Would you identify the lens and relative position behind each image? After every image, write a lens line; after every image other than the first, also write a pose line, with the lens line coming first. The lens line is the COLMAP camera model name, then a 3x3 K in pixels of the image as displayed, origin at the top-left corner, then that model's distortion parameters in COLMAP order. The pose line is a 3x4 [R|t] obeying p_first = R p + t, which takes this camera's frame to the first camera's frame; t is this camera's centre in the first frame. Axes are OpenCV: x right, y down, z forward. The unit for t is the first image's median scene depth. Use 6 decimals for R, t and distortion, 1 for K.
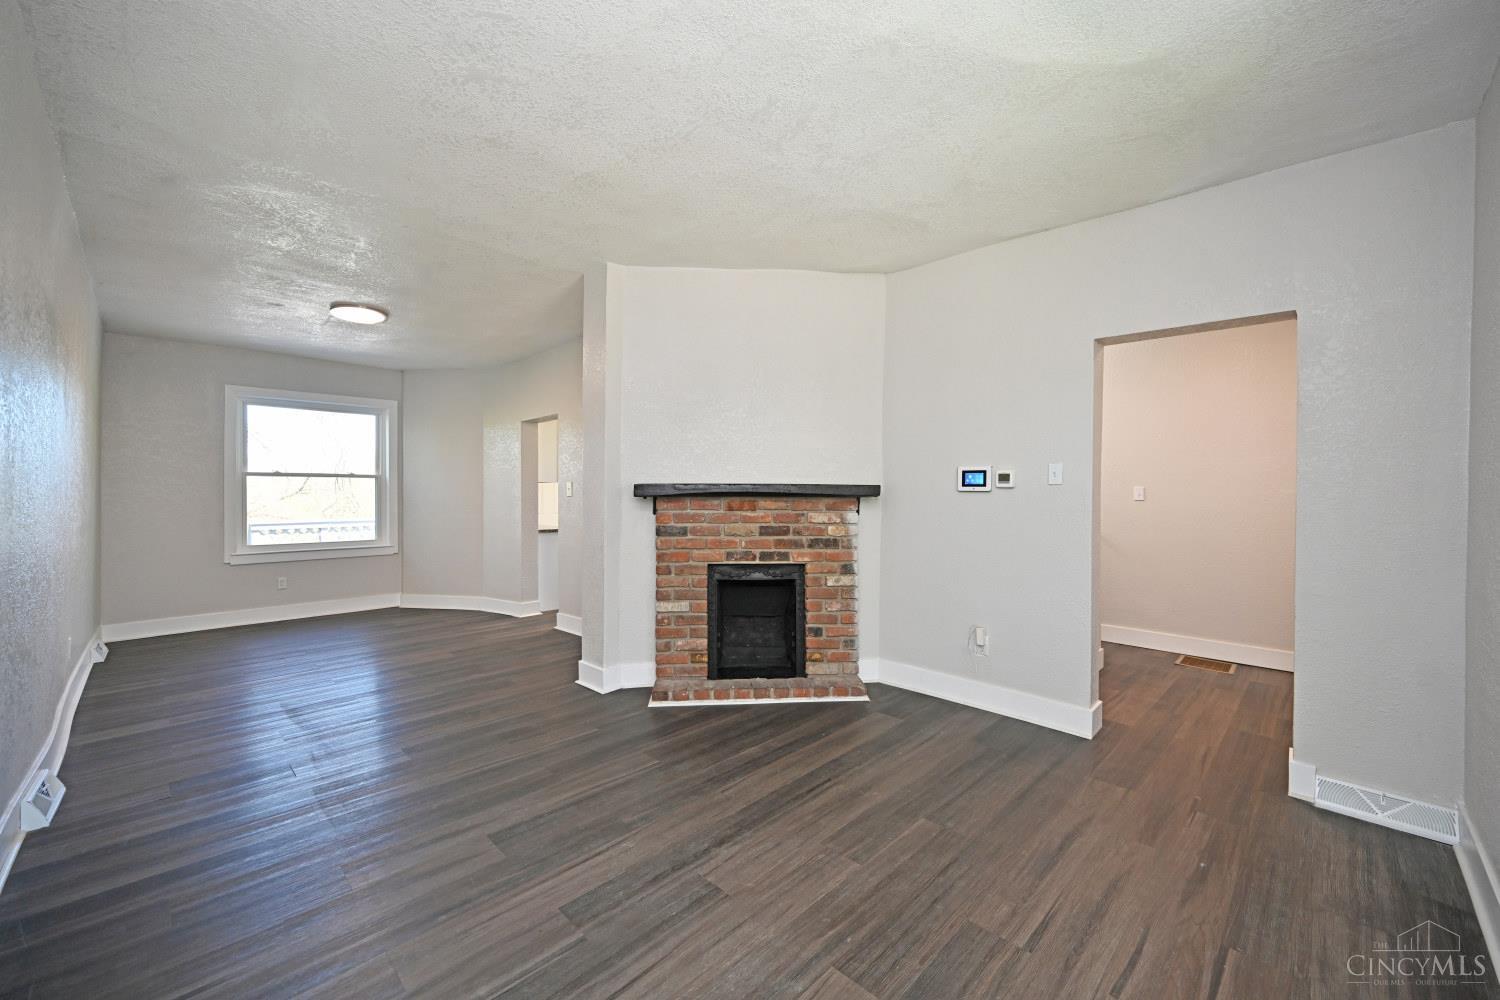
lens RADIAL K [[591.0, 0, 756.8], [0, 591.0, 498.4], [0, 0, 1]] dist [-0.002935, 0.000168]
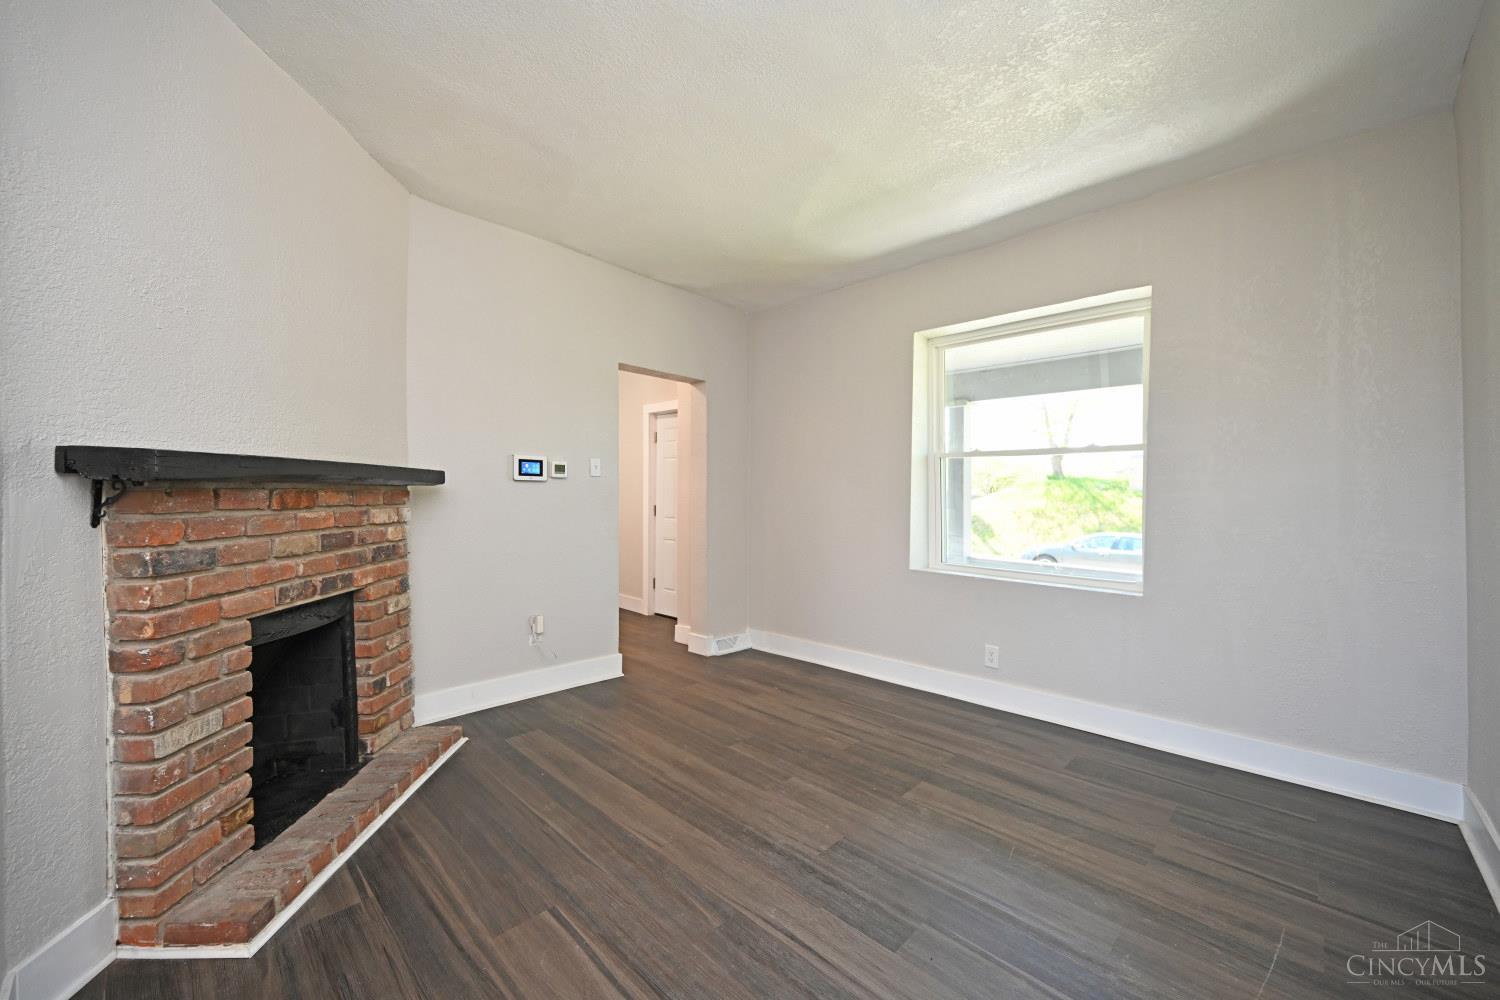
lens RADIAL K [[591.0, 0, 756.8], [0, 591.0, 498.4], [0, 0, 1]] dist [-0.002935, 0.000168]
pose [[-0.003636, -0.016562, 0.999856, -0.577125], [-0.000350, 0.999863, 0.016561, 0.000940], [-0.999993, -0.000290, -0.003641, 0.577043]]
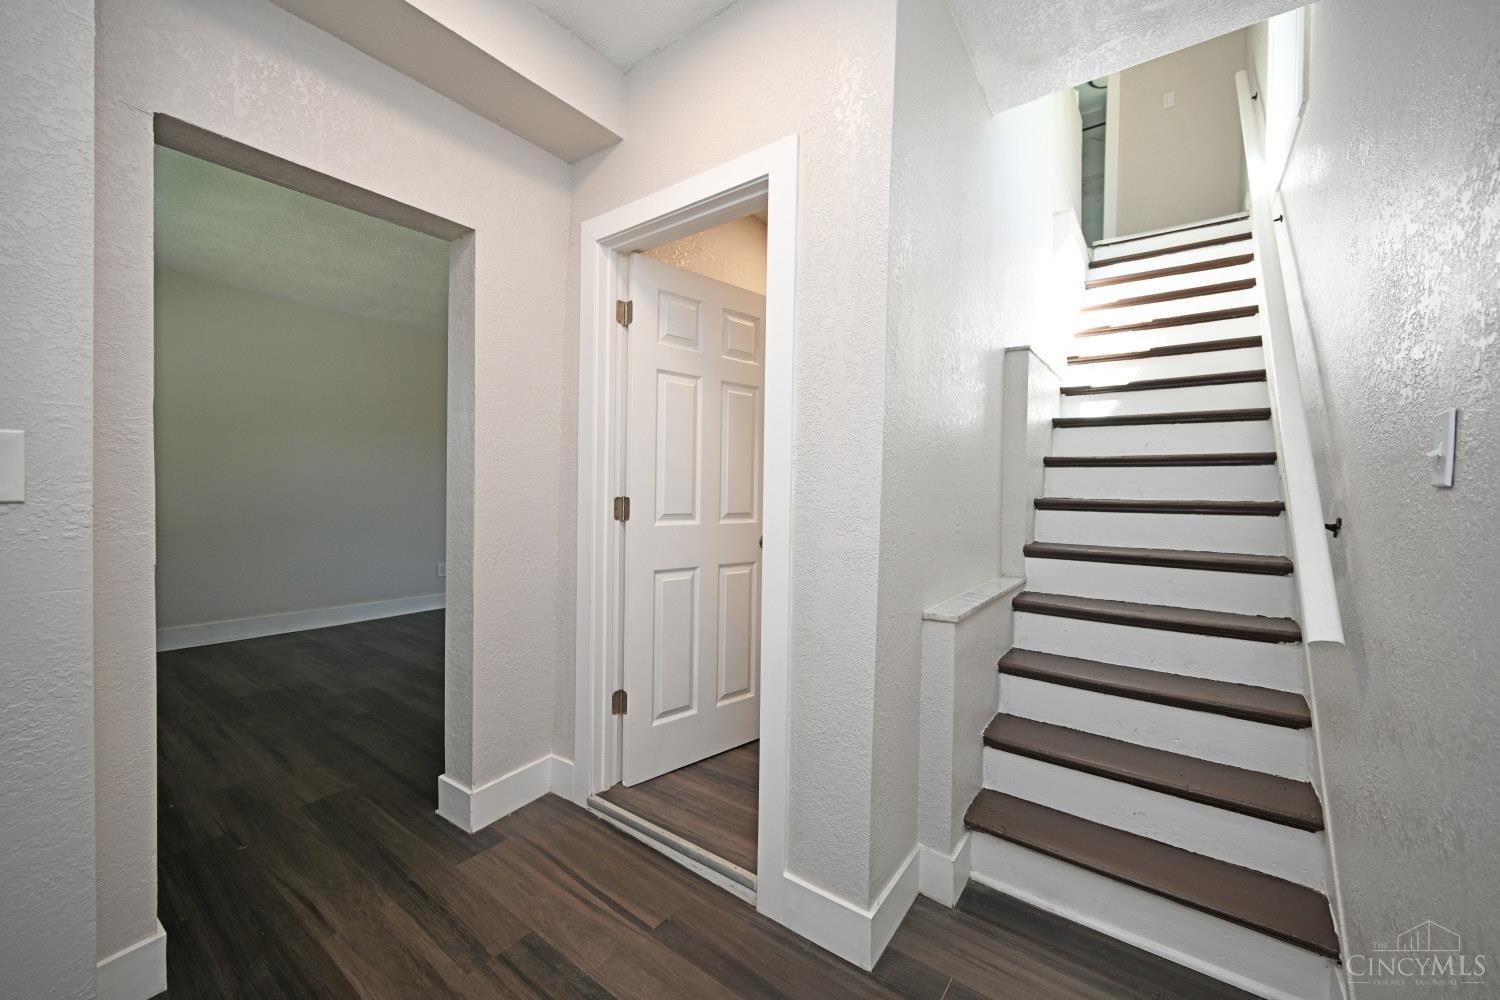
lens RADIAL K [[591.0, 0, 756.8], [0, 591.0, 498.4], [0, 0, 1]] dist [-0.002935, 0.000168]
pose [[0.141403, 0.015265, -0.989834, 1.064208], [-0.017126, 0.999769, 0.012972, 0.010631], [0.989804, 0.015117, 0.141631, 1.028327]]
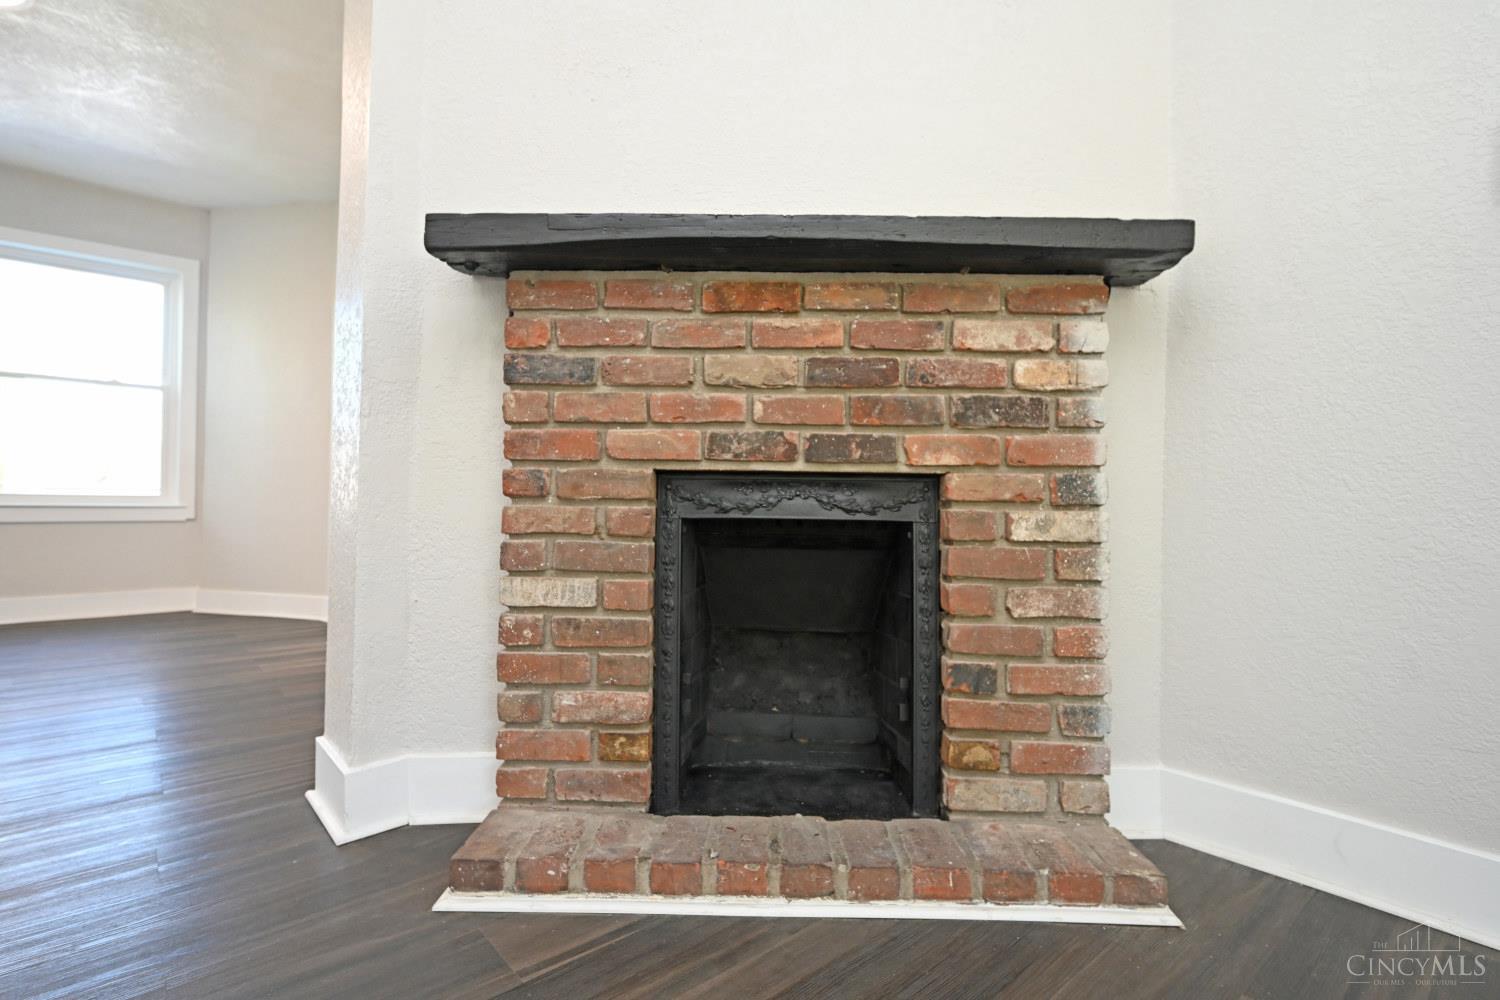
lens RADIAL K [[711.4, 0, 750.0], [0, 711.4, 500.0], [0, 0, 1]] dist [0.001052, -0.000085]
pose [[0.996135, 0.010134, -0.087253, 0.008188], [-0.011270, 0.999858, -0.012539, 0.132858], [0.087113, 0.013473, 0.996107, 0.597611]]
